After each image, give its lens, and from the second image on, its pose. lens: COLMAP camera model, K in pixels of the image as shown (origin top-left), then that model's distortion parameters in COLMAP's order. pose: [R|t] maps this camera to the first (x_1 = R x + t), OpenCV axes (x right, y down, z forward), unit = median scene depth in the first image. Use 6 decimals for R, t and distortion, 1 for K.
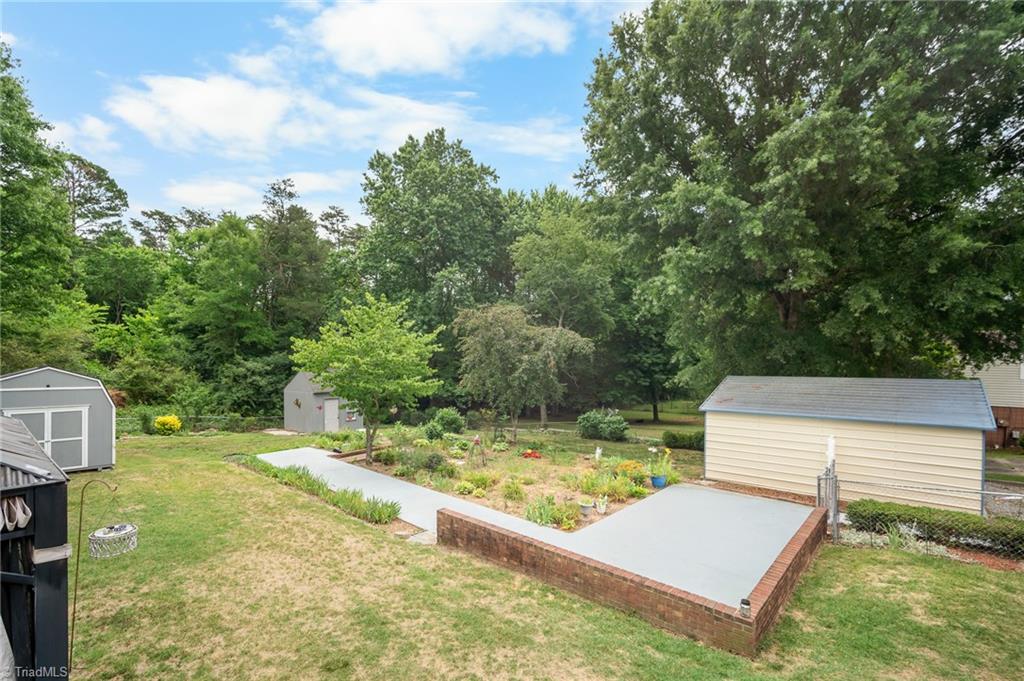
lens RADIAL K [[458.1, 0, 507.7], [0, 458.1, 361.5], [0, 0, 1]] dist [-0.001268, 0.000071]
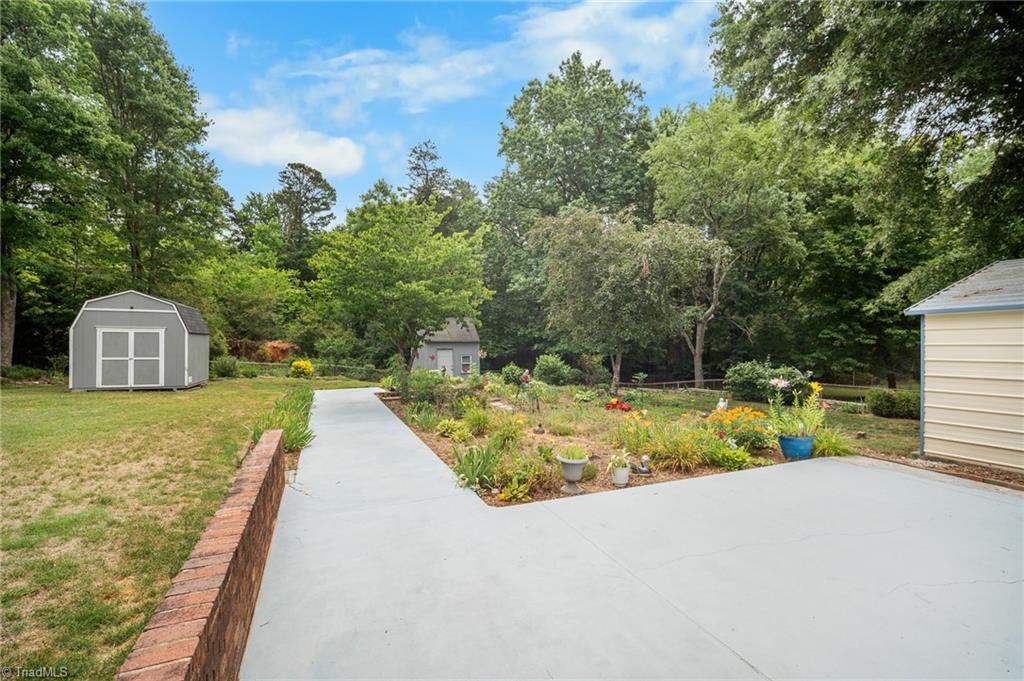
lens RADIAL K [[451.0, 0, 508.0], [0, 451.0, 342.9], [0, 0, 1]] dist [-0.006769, 0.000125]
pose [[0.908419, -0.006003, -0.418019, 0.106606], [0.004484, 0.999979, -0.004616, 0.063177], [0.418038, 0.002318, 0.908427, 0.177736]]
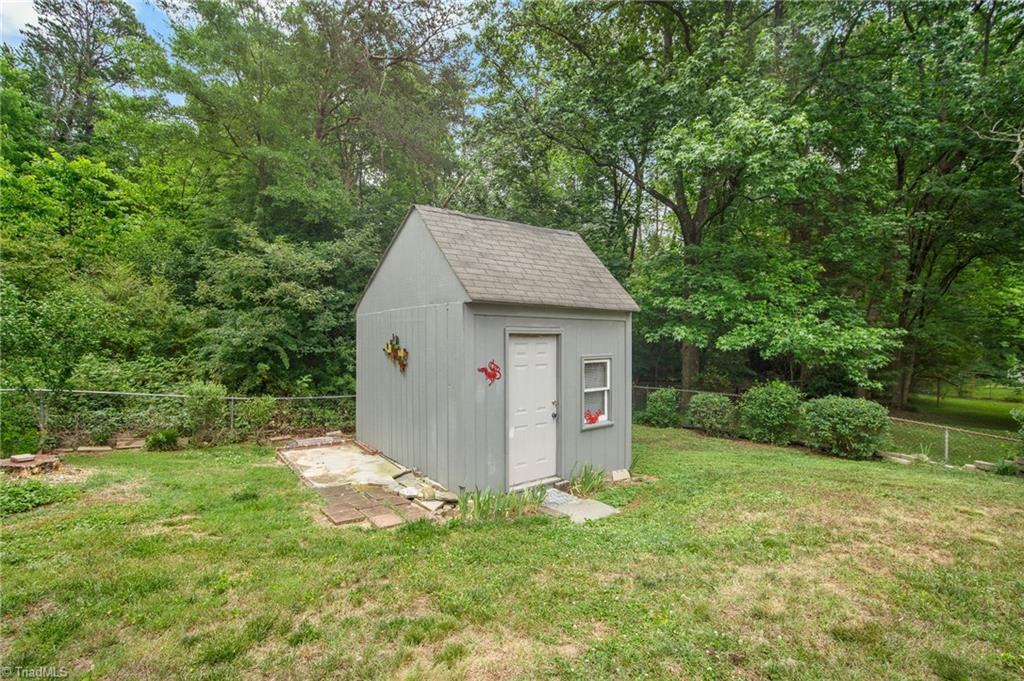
lens RADIAL K [[451.0, 0, 508.0], [0, 451.0, 342.9], [0, 0, 1]] dist [-0.006769, 0.000125]
pose [[0.980505, 0.014489, -0.195958, -0.302658], [-0.011587, 0.999806, 0.015948, 0.070466], [0.196151, -0.013366, 0.980483, 0.665698]]
